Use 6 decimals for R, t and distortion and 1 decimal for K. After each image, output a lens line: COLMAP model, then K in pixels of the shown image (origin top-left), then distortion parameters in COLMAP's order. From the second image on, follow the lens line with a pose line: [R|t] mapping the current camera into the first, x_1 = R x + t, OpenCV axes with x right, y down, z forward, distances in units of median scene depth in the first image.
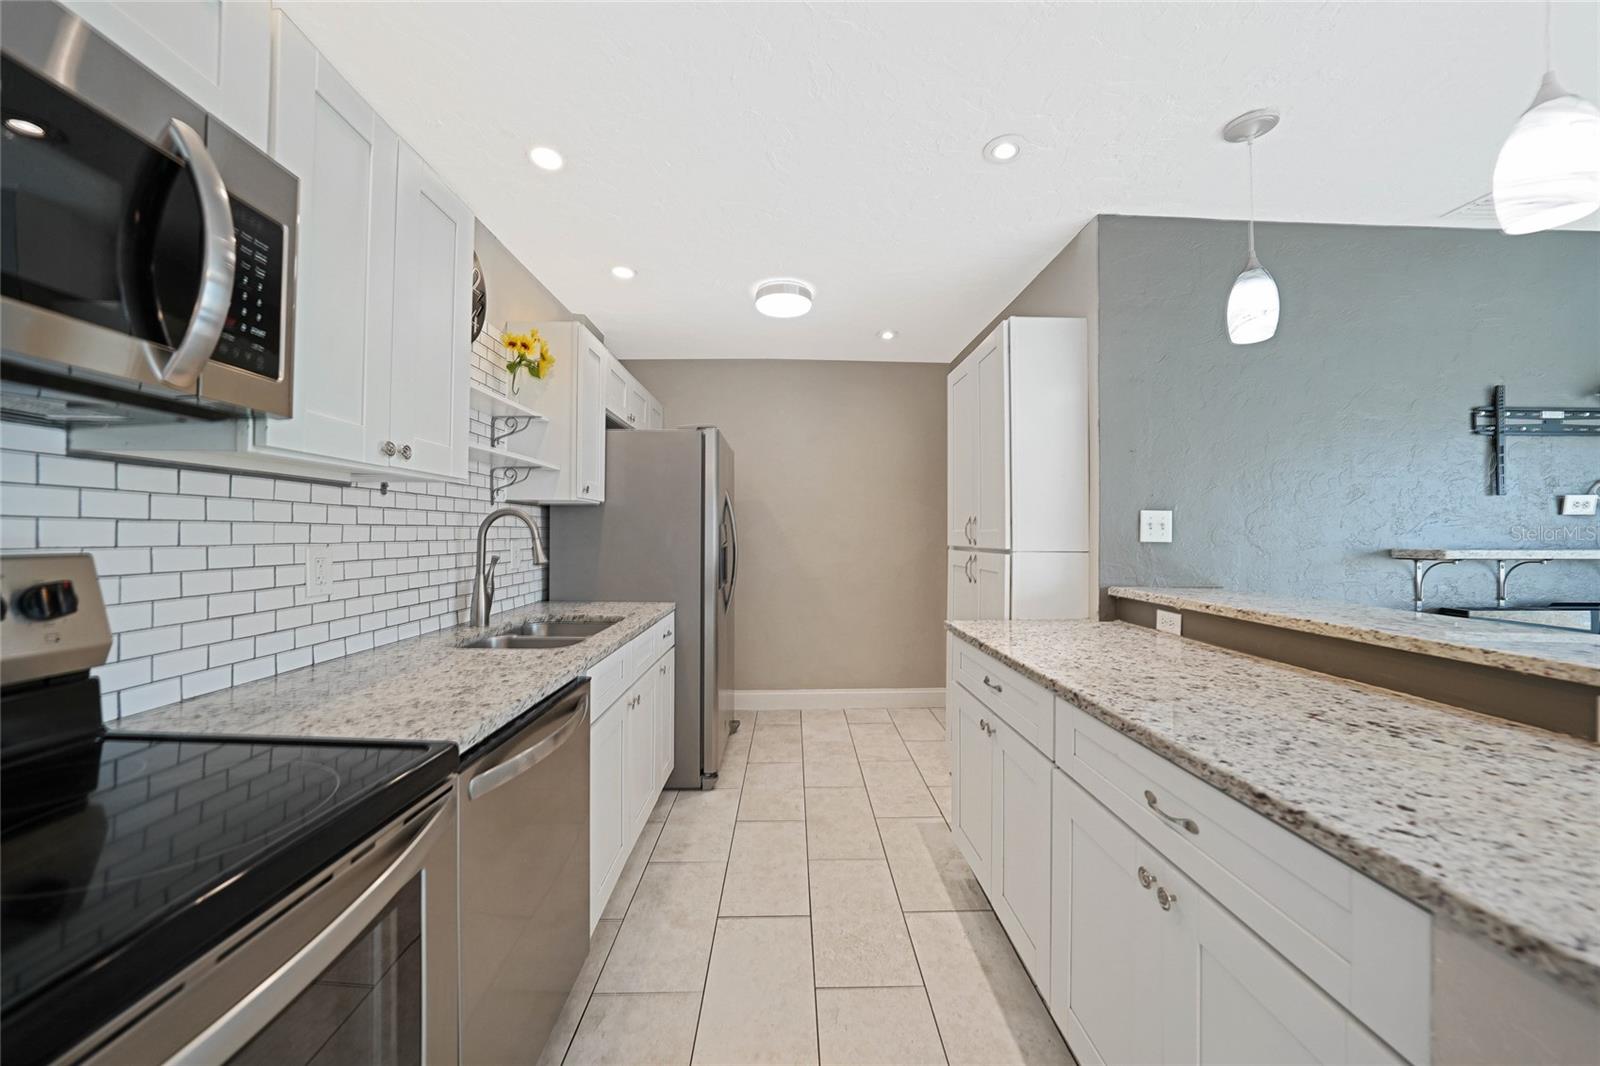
lens RADIAL K [[555.3, 0, 802.8], [0, 555.3, 529.3], [0, 0, 1]] dist [-0.026971, 0.006114]
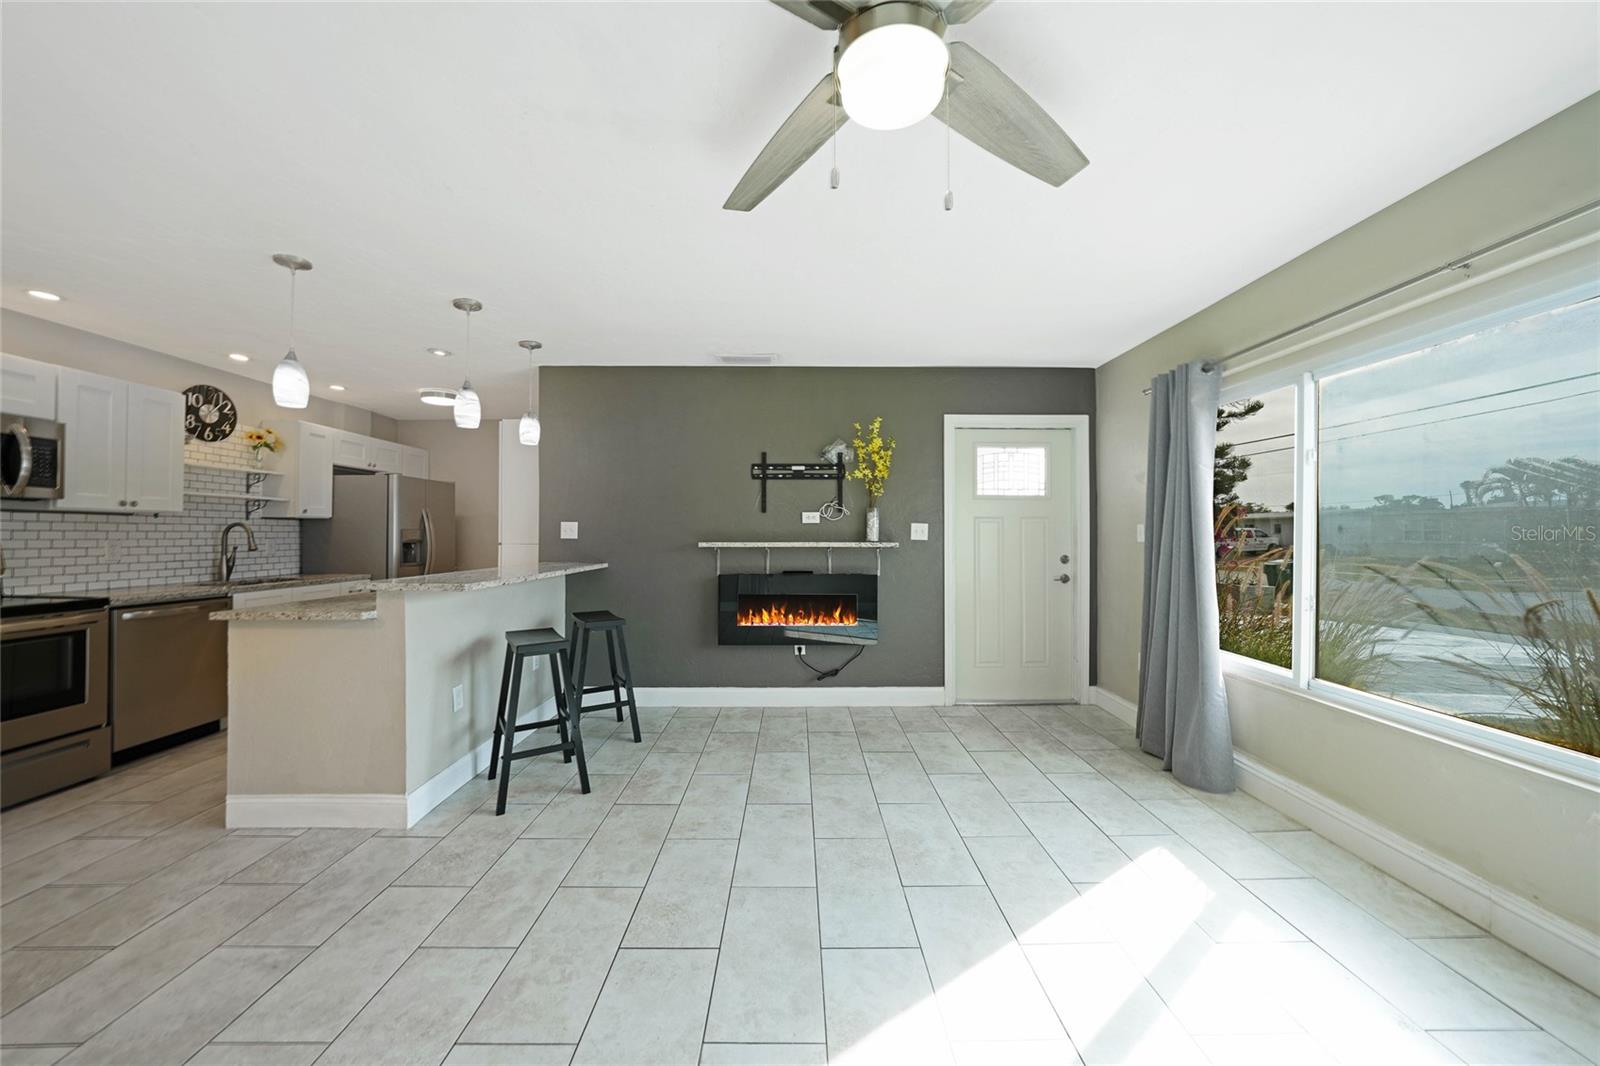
lens RADIAL K [[555.3, 0, 800.8], [0, 555.3, 530.4], [0, 0, 1]] dist [-0.026971, 0.006114]
pose [[0.999701, -0.003159, -0.024249, 1.569220], [0.003116, 0.999994, -0.001802, 0.000588], [0.024254, 0.001726, 0.999704, -0.933172]]
